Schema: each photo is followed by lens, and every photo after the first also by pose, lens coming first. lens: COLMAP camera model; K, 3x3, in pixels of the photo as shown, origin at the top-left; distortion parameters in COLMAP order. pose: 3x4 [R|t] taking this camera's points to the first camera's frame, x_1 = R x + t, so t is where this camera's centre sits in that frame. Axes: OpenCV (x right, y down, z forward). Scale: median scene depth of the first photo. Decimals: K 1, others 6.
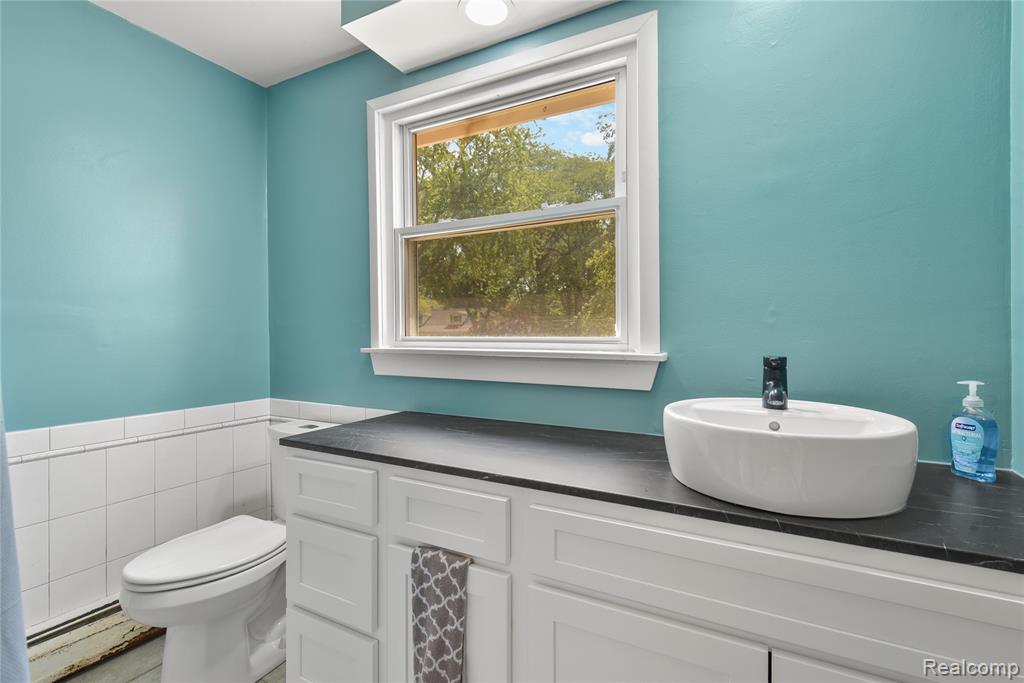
lens RADIAL K [[464.0, 0, 514.8], [0, 464.0, 342.4], [0, 0, 1]] dist [0.010312, -0.000077]
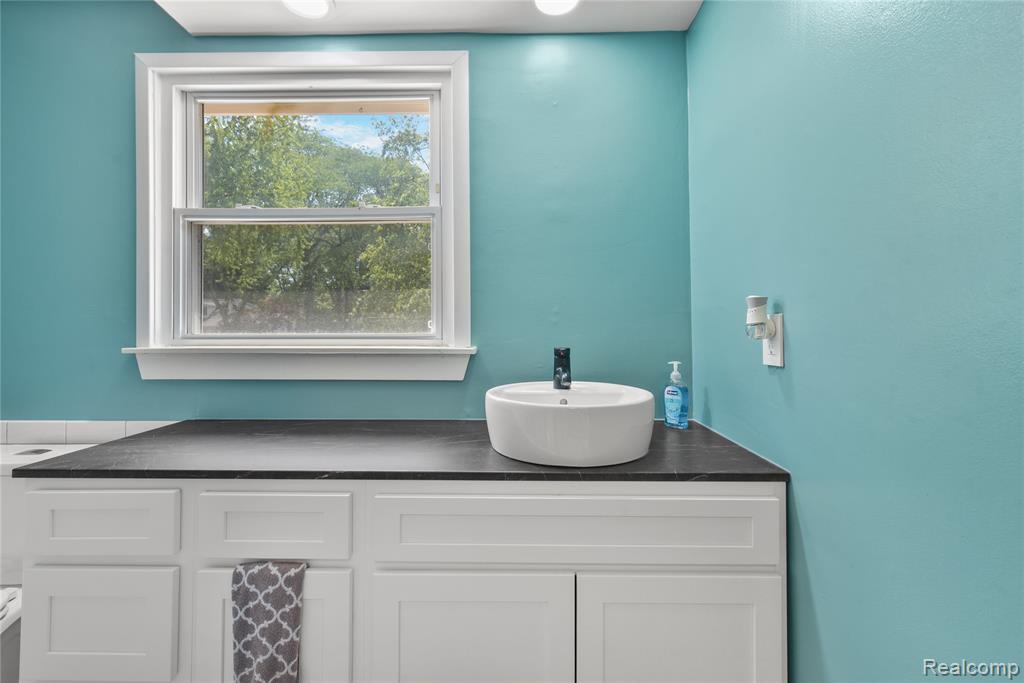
lens RADIAL K [[464.0, 0, 498.9], [0, 464.0, 326.9], [0, 0, 1]] dist [0.010312, -0.000077]
pose [[0.892367, -0.000523, 0.451309, -0.144761], [0.010072, 0.999773, -0.018759, -0.003935], [-0.451197, 0.021285, 0.892170, -0.048210]]
